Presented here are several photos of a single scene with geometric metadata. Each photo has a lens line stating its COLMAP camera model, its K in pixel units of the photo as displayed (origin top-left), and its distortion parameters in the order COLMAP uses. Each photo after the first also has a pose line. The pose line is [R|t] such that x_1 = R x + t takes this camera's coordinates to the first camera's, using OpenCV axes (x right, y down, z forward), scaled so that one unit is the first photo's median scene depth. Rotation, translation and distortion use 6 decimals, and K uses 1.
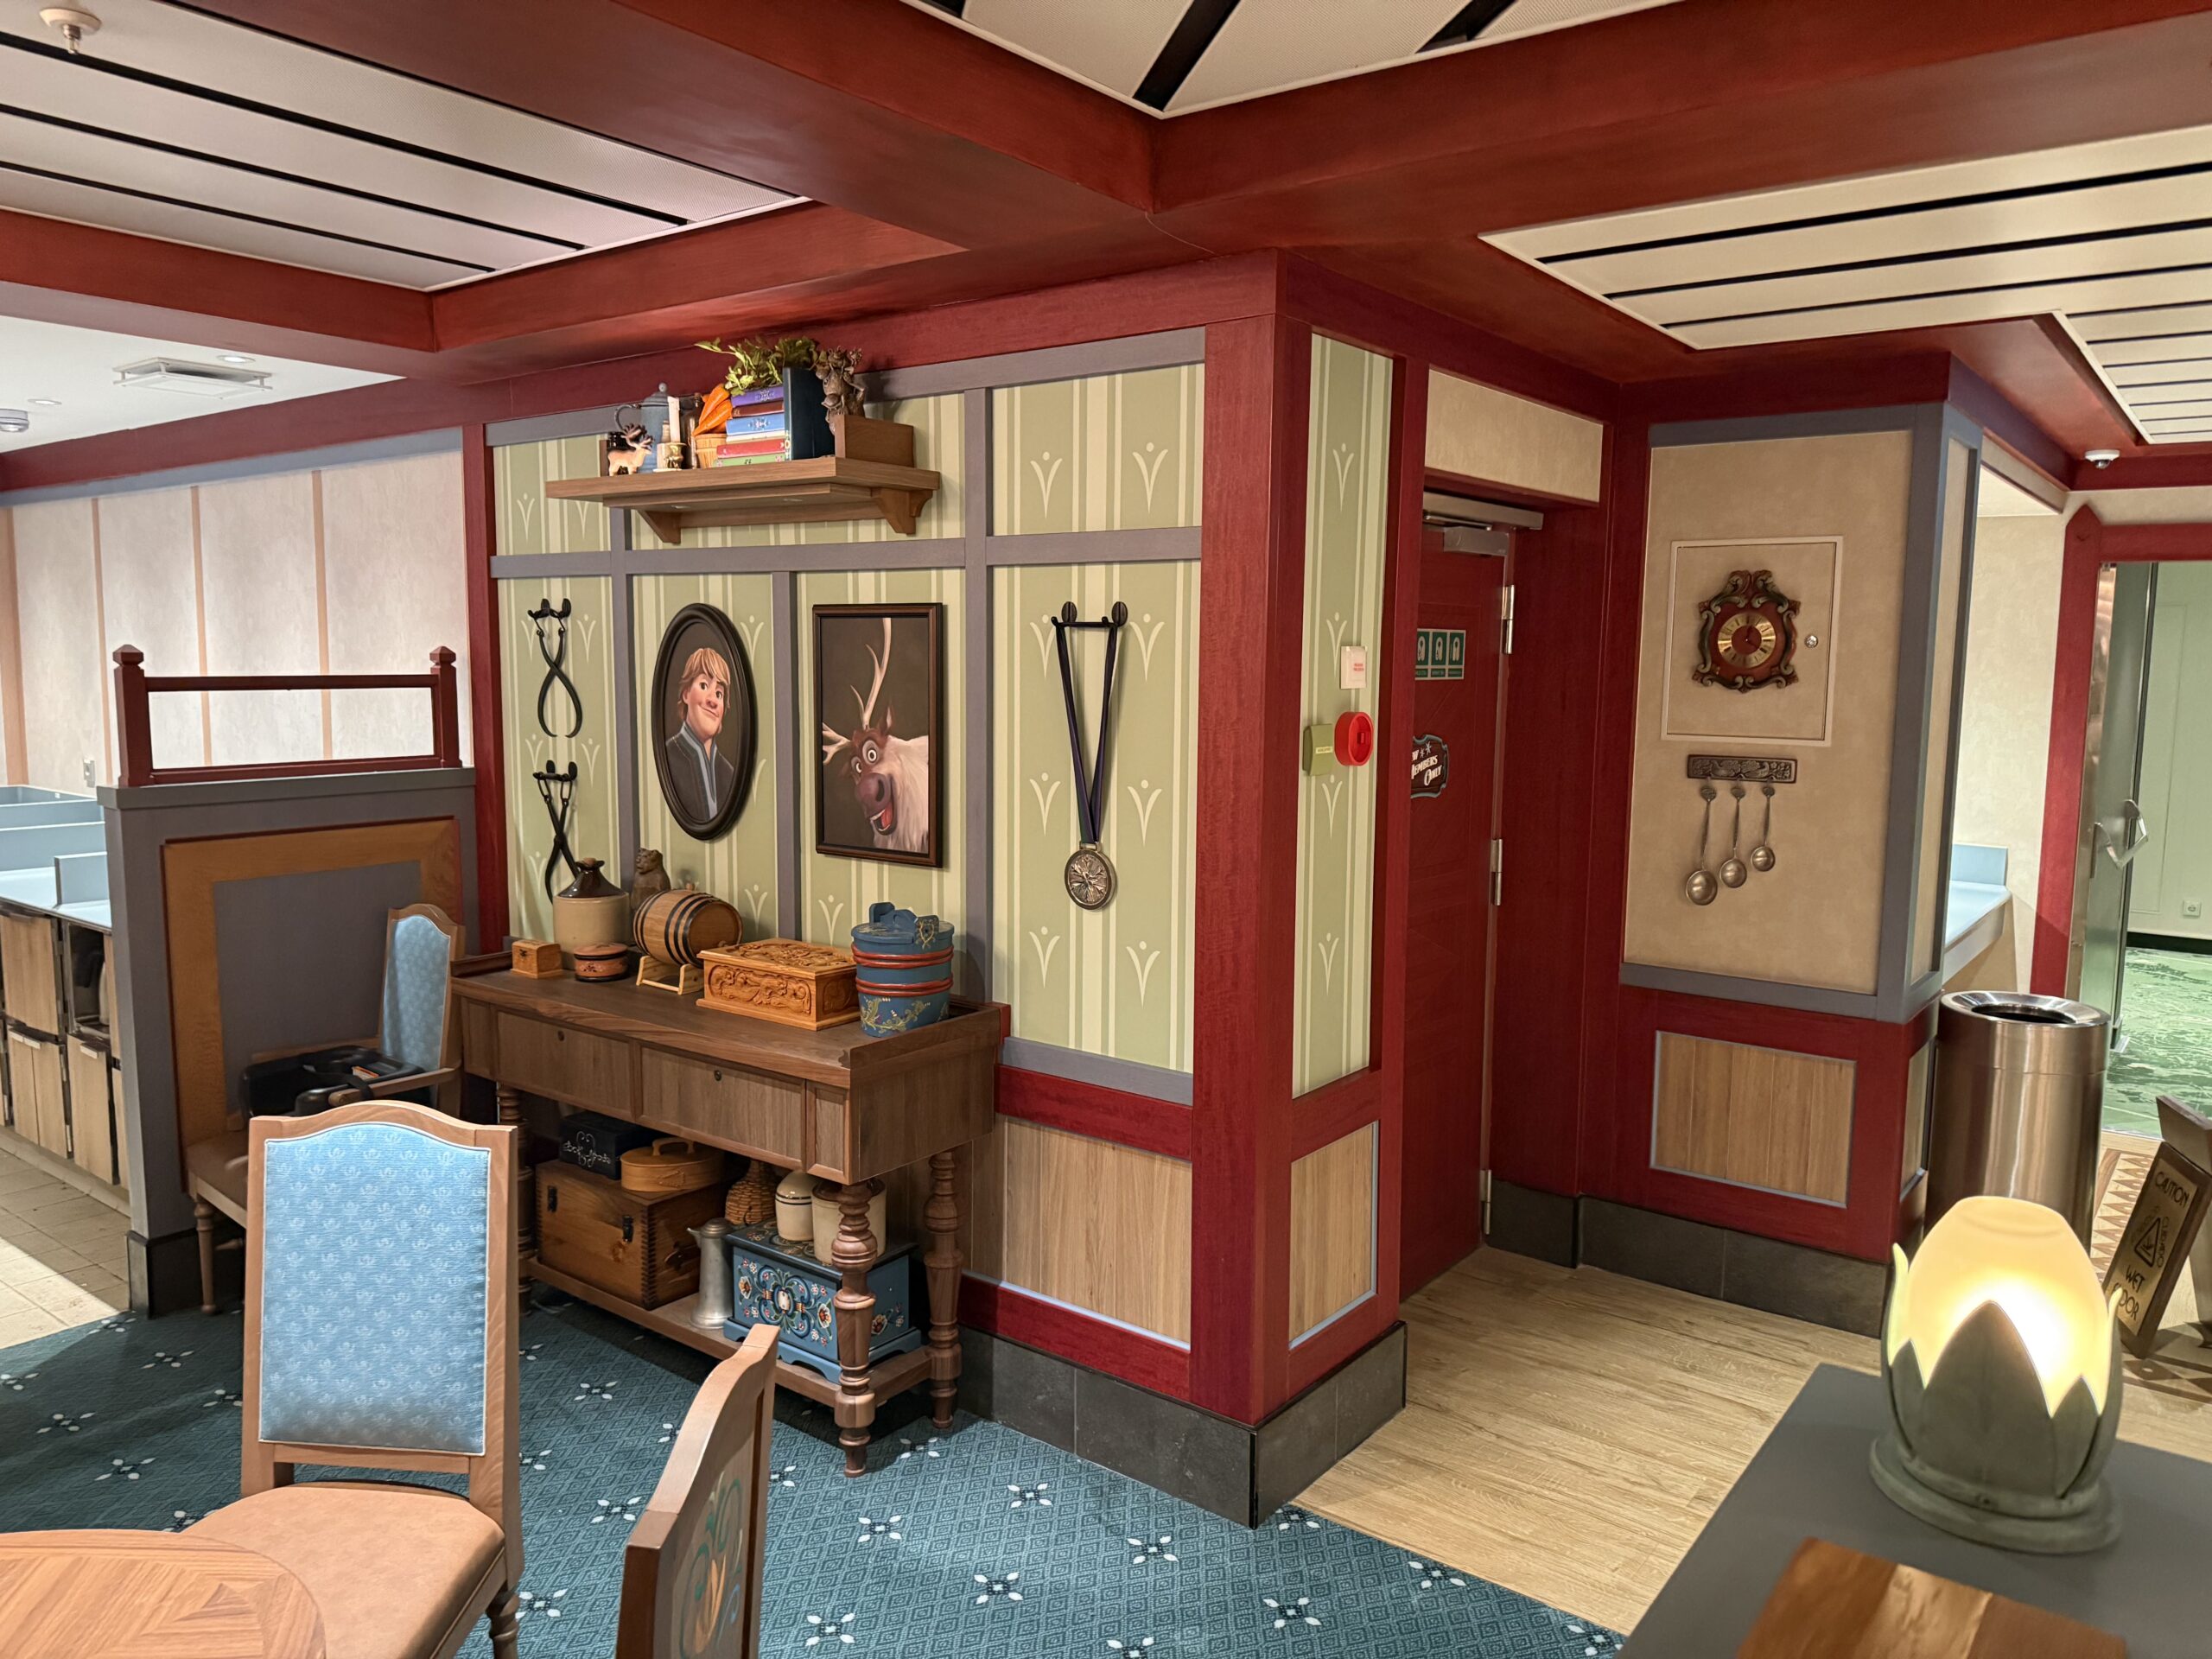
lens RADIAL K [[1575.5, 0, 1098.7], [0, 1575.5, 831.2], [0, 0, 1]] dist [0.114998, -0.156920]
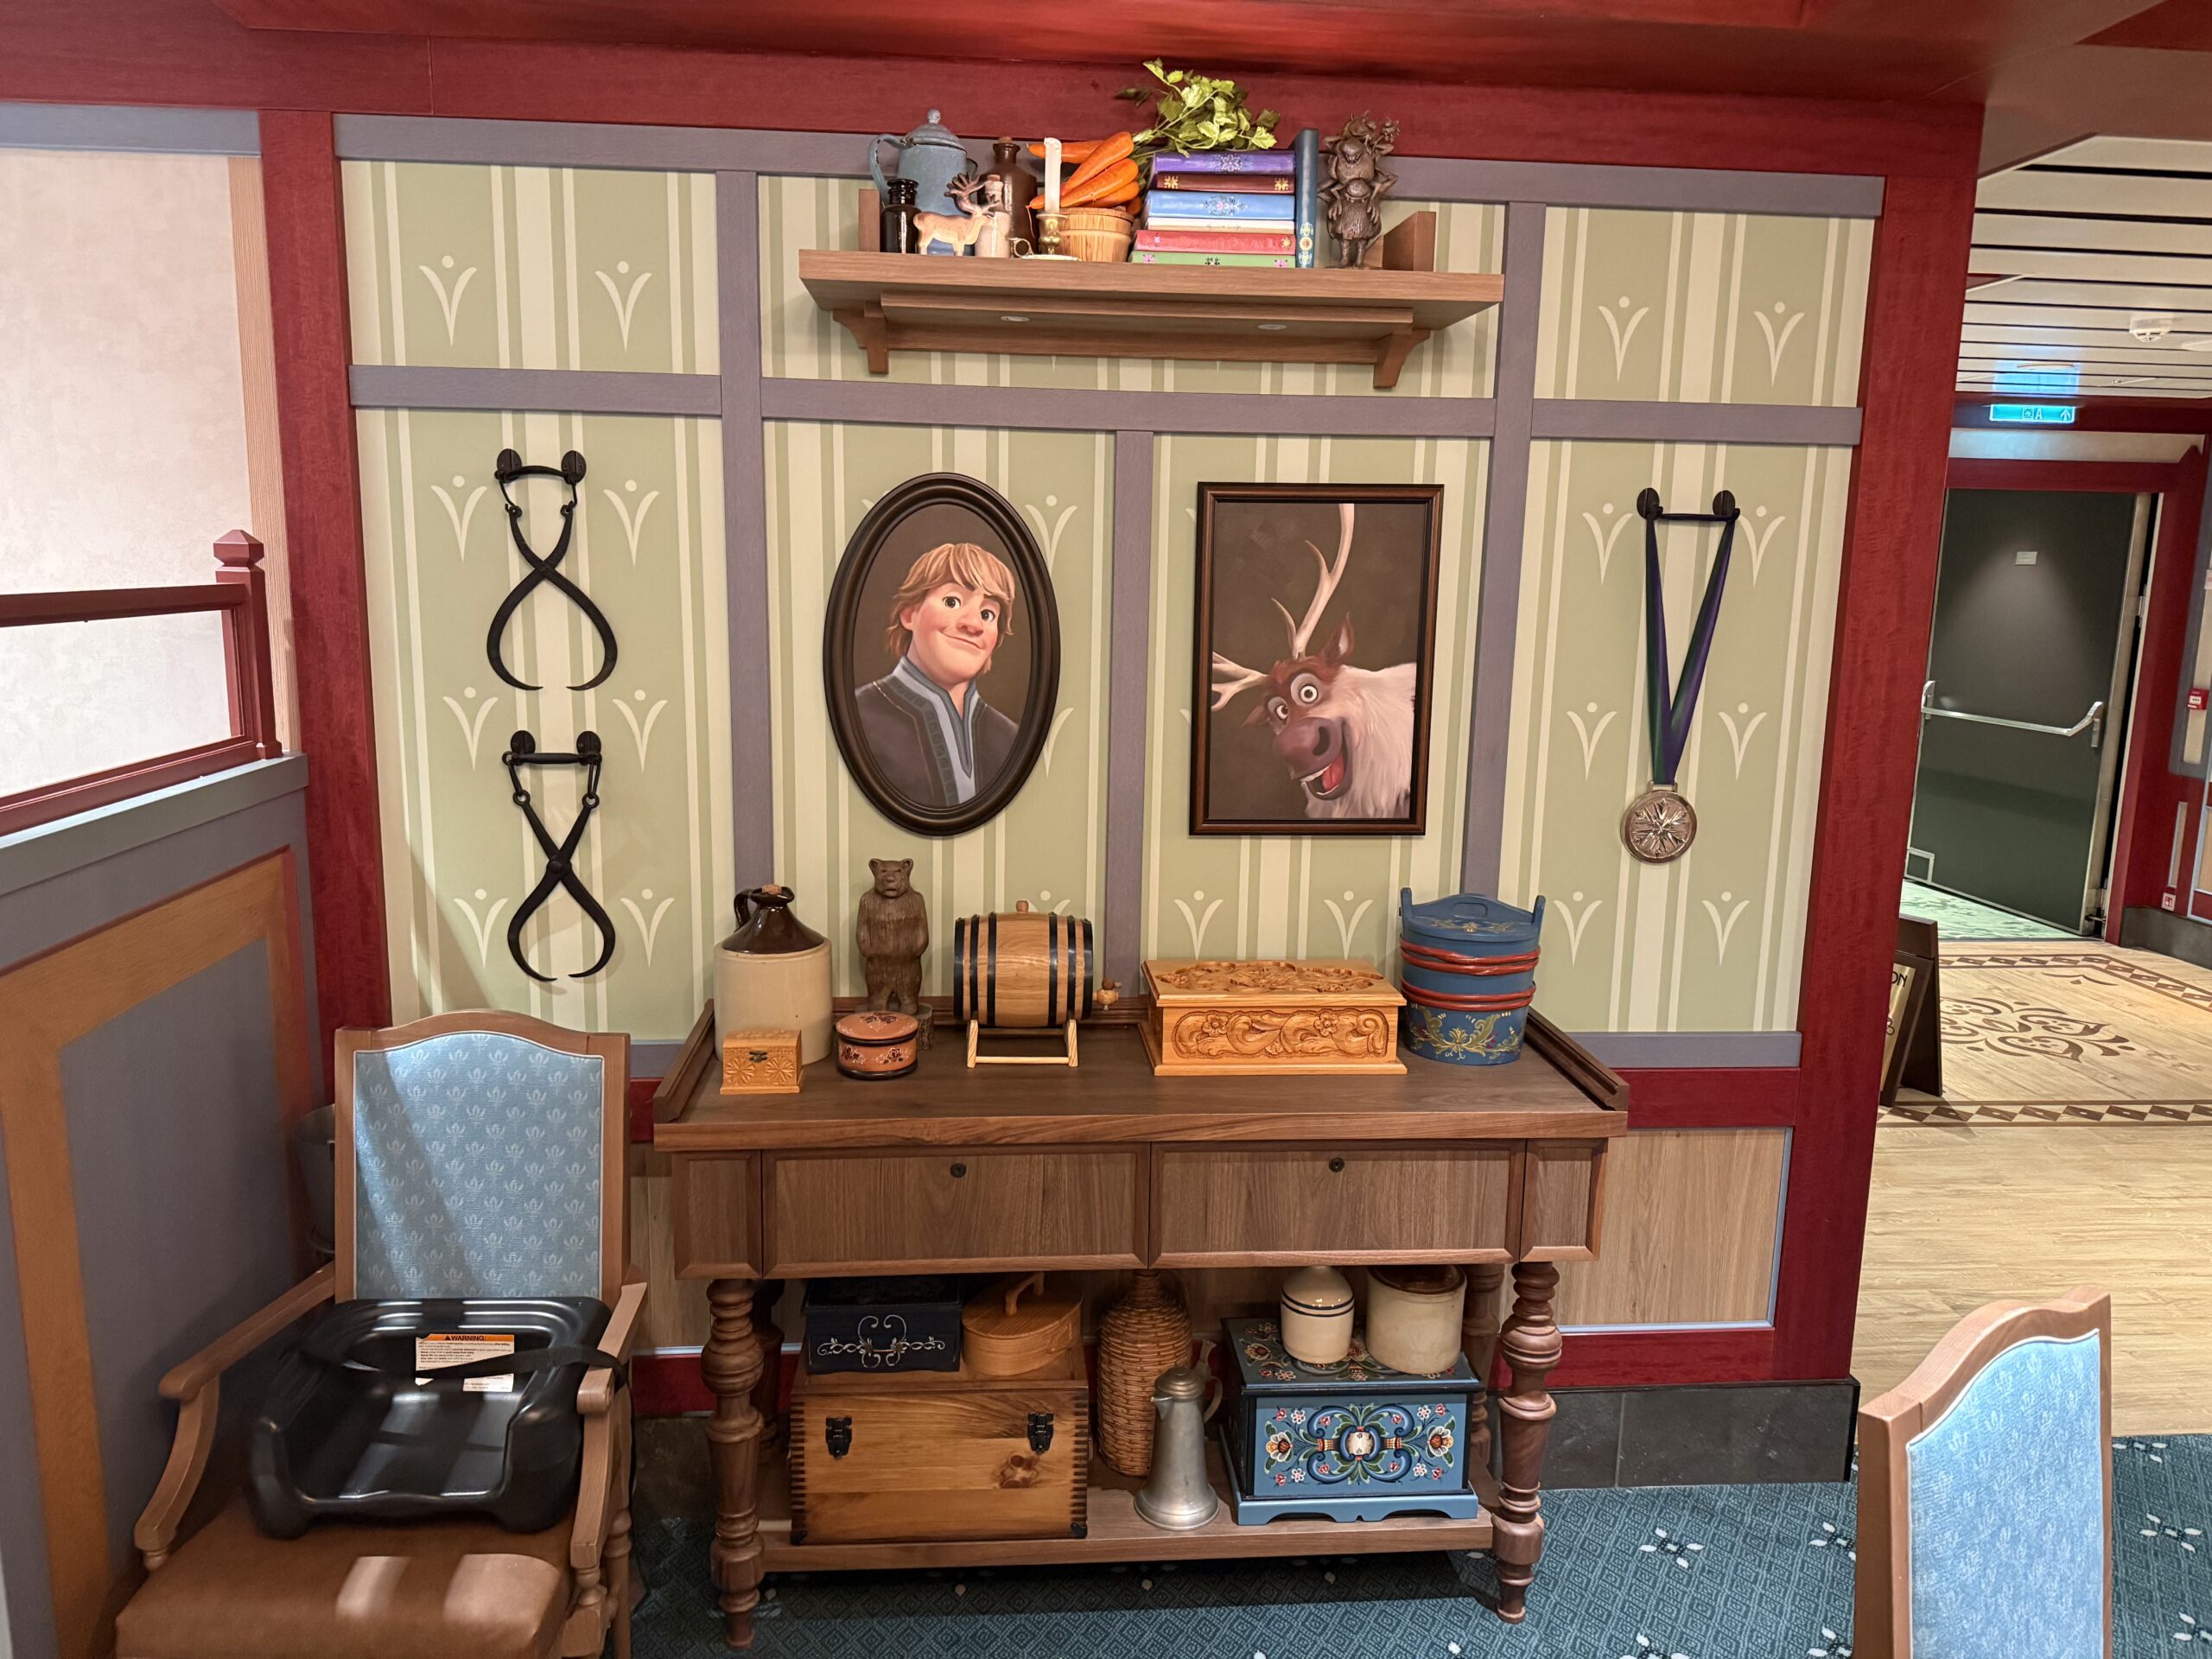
lens RADIAL K [[1594.1, 0, 1003.2], [0, 1594.1, 840.0], [0, 0, 1]] dist [0.137456, -0.242493]
pose [[0.735044, -0.115197, 0.668162, -0.759211], [0.066023, 0.992939, 0.098560, -0.063781], [-0.674798, -0.028332, 0.737459, 0.549146]]
